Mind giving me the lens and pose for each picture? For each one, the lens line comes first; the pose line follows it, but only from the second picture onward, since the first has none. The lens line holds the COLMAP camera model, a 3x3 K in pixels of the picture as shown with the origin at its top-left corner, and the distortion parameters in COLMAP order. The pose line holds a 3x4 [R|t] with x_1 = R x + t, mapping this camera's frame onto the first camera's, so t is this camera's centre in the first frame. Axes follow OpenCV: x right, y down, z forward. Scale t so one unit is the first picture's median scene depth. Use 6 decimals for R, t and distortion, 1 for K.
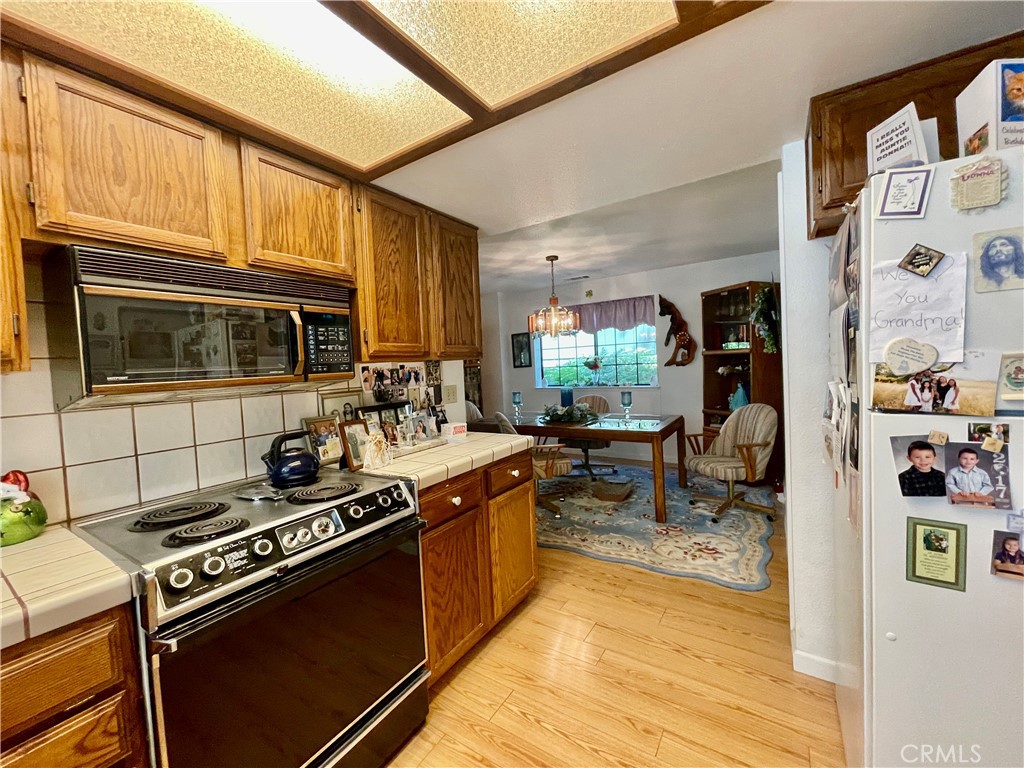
lens RADIAL K [[412.5, 0, 506.5], [0, 412.5, 380.1], [0, 0, 1]] dist [-0.002400, -0.000951]
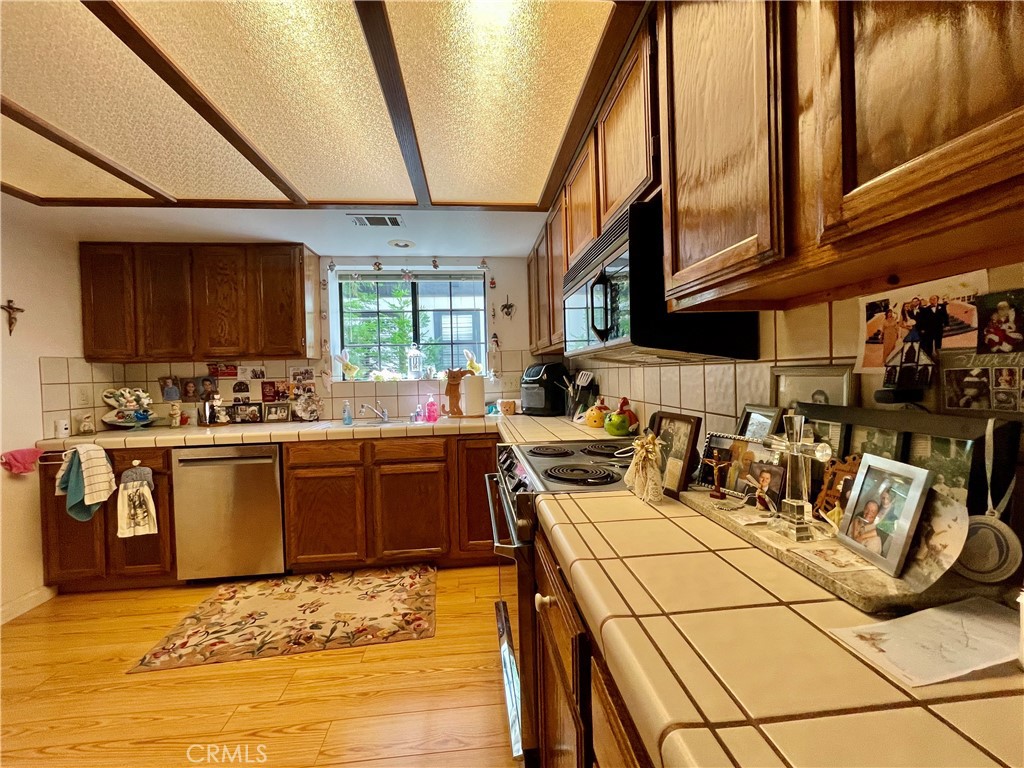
lens RADIAL K [[412.5, 0, 510.7], [0, 412.5, 381.5], [0, 0, 1]] dist [-0.002400, -0.000951]
pose [[-0.772638, 0.077143, -0.630142, 0.145725], [0.038452, 0.996454, 0.074840, -0.001669], [0.633681, 0.033594, -0.772865, 1.042103]]
